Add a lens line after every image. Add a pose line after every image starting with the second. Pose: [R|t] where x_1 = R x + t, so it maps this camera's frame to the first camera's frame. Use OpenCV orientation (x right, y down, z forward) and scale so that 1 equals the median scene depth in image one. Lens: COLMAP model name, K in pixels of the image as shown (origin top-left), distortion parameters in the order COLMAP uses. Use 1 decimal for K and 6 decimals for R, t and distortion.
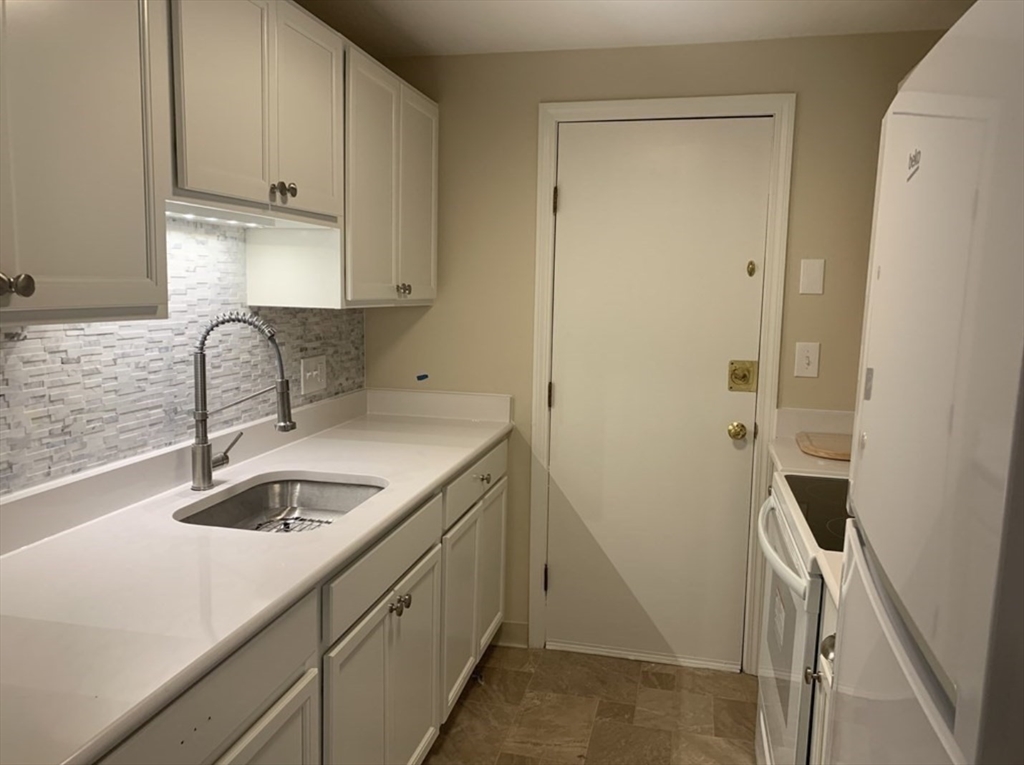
lens RADIAL K [[778.2, 0, 512.0], [0, 778.2, 382.5], [0, 0, 1]] dist [0.085957, -0.123133]
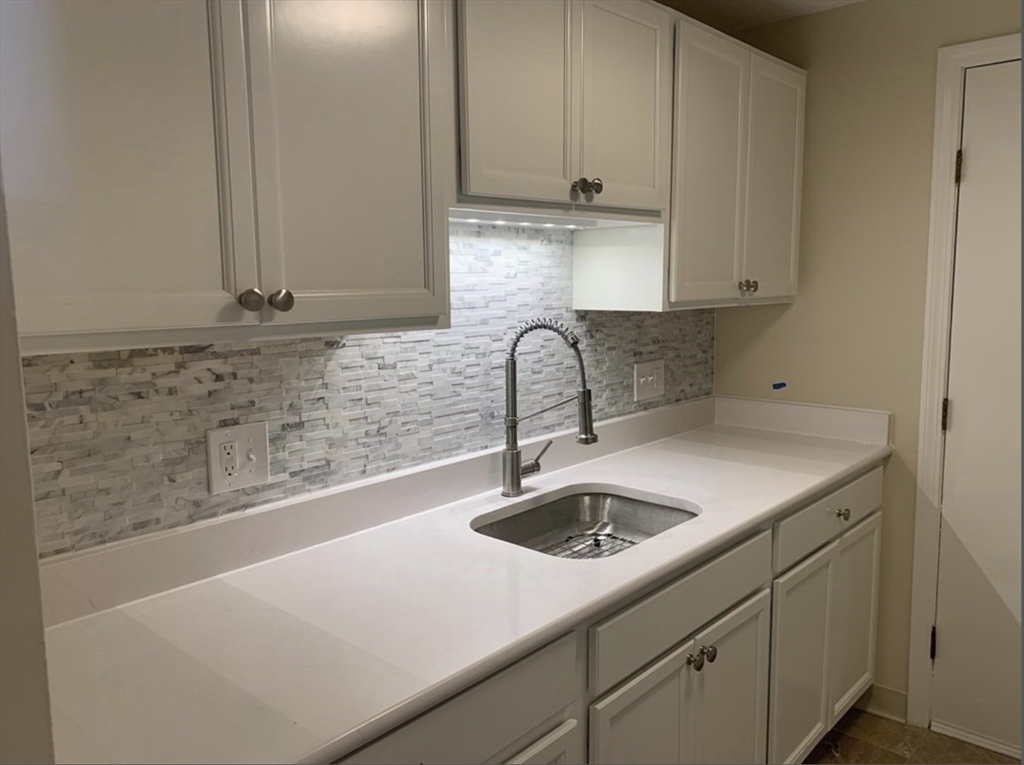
lens RADIAL K [[765.9, 0, 516.5], [0, 765.9, 374.8], [0, 0, 1]] dist [0.078127, -0.108760]
pose [[0.869209, 0.029848, -0.493543, 0.086423], [-0.030797, 0.999506, 0.006208, -0.023292], [0.493485, 0.009804, 0.869699, 0.153310]]
